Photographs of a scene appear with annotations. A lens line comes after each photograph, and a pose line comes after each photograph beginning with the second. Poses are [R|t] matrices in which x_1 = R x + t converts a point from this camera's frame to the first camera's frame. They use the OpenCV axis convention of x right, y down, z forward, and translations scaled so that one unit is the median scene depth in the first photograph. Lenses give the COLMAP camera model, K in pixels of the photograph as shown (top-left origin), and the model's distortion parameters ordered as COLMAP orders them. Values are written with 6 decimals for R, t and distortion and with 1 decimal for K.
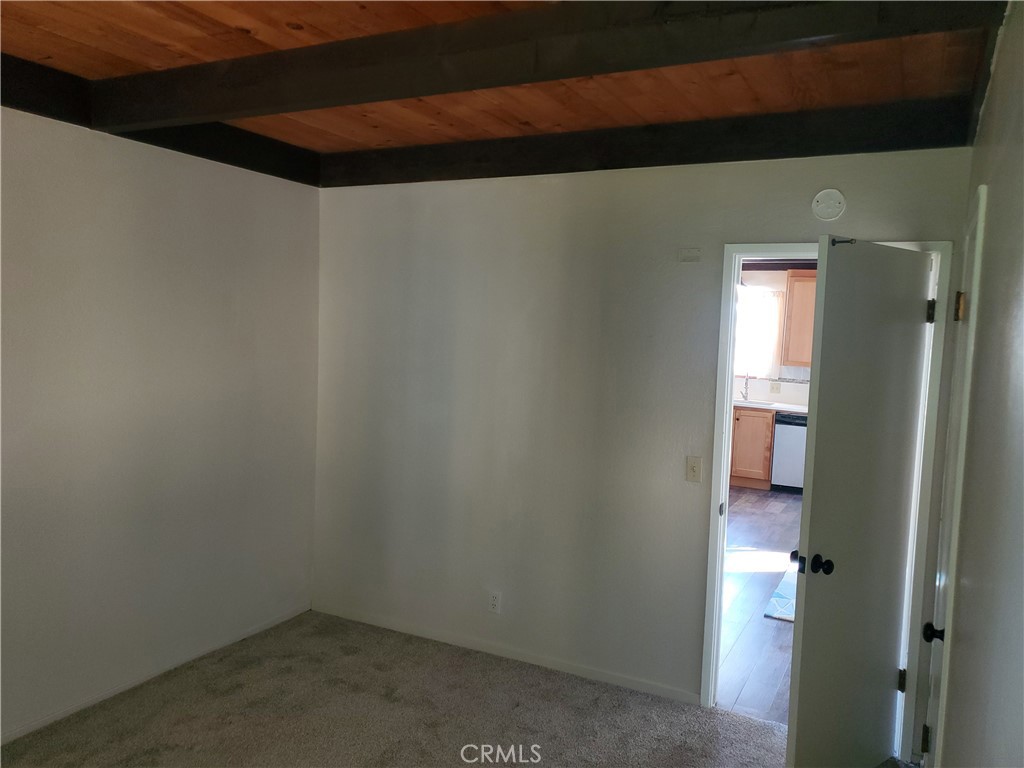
lens RADIAL K [[797.3, 0, 512.0], [0, 797.3, 384.0], [0, 0, 1]] dist [0.046184, -0.028716]
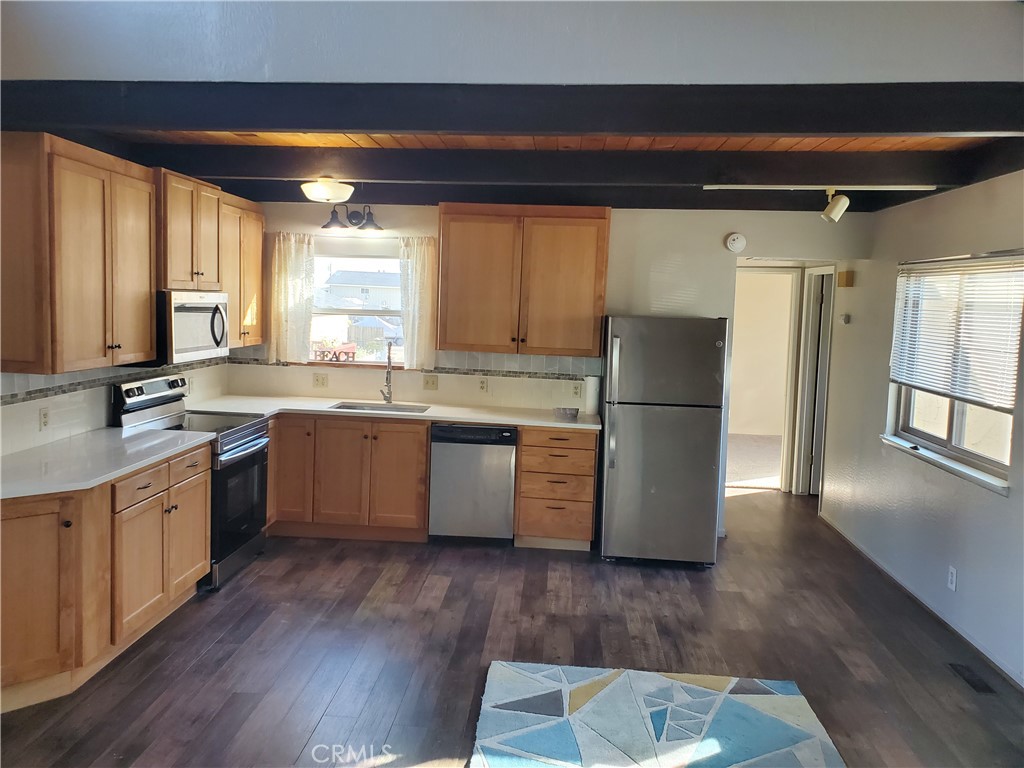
lens RADIAL K [[775.3, 0, 508.5], [0, 775.3, 382.8], [0, 0, 1]] dist [0.127714, -0.150028]
pose [[0.920428, -0.056252, 0.386844, 0.095372], [0.038752, 0.997848, 0.052896, -0.018762], [-0.388987, -0.033696, 0.920627, 0.260892]]
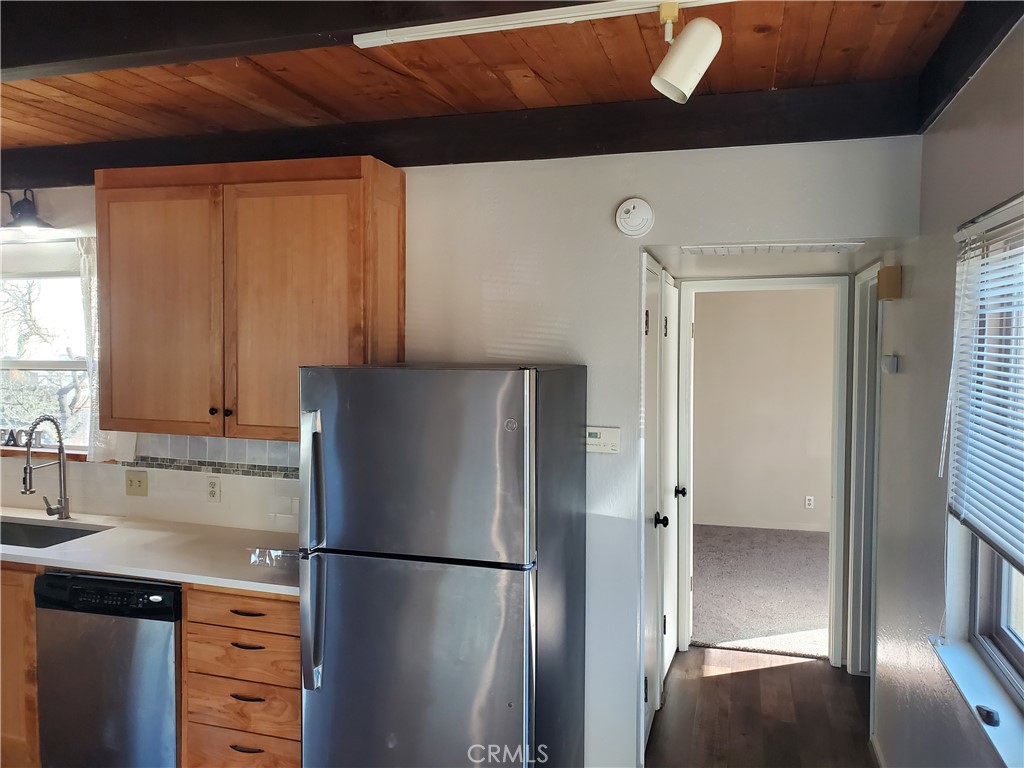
lens RADIAL K [[793.1, 0, 513.0], [0, 793.1, 395.4], [0, 0, 1]] dist [0.014840, 0.010237]
pose [[0.979762, -0.047646, 0.194412, 0.305886], [0.049550, 0.998759, -0.004939, -0.018891], [-0.193935, 0.014472, 0.980908, 0.405862]]
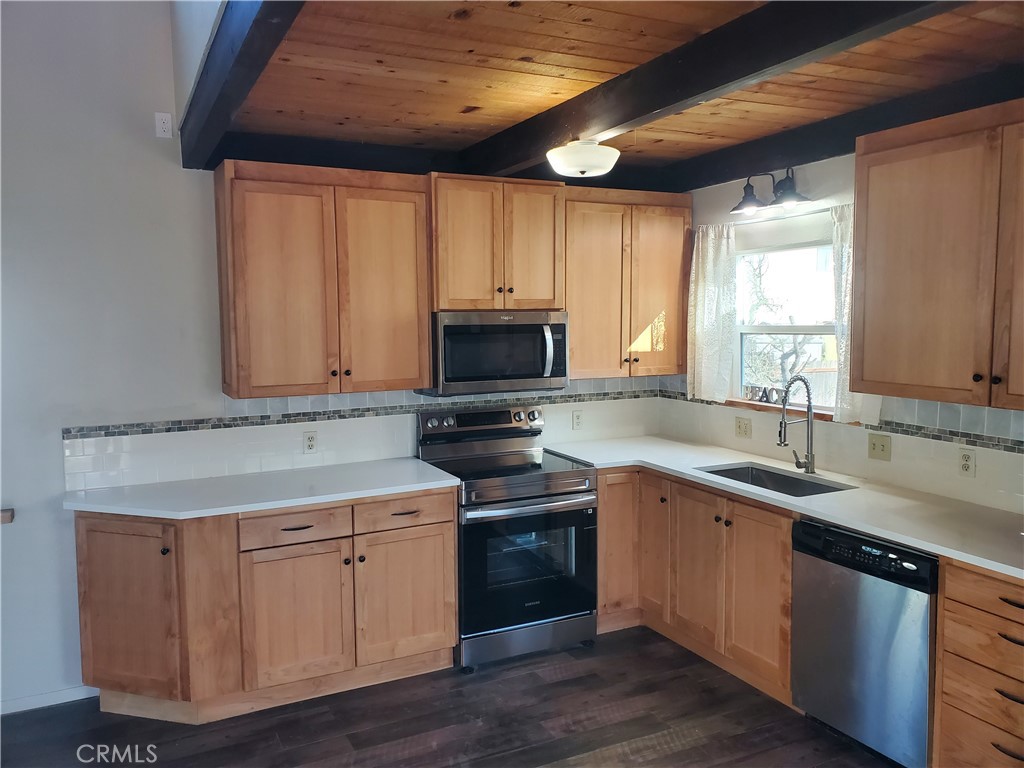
lens RADIAL K [[797.3, 0, 512.0], [0, 797.3, 384.0], [0, 0, 1]] dist [0.046184, -0.028716]
pose [[0.809949, -0.001547, -0.586498, 0.290567], [0.000199, 0.999997, -0.002363, -0.017609], [0.586500, 0.001797, 0.809947, 0.402016]]
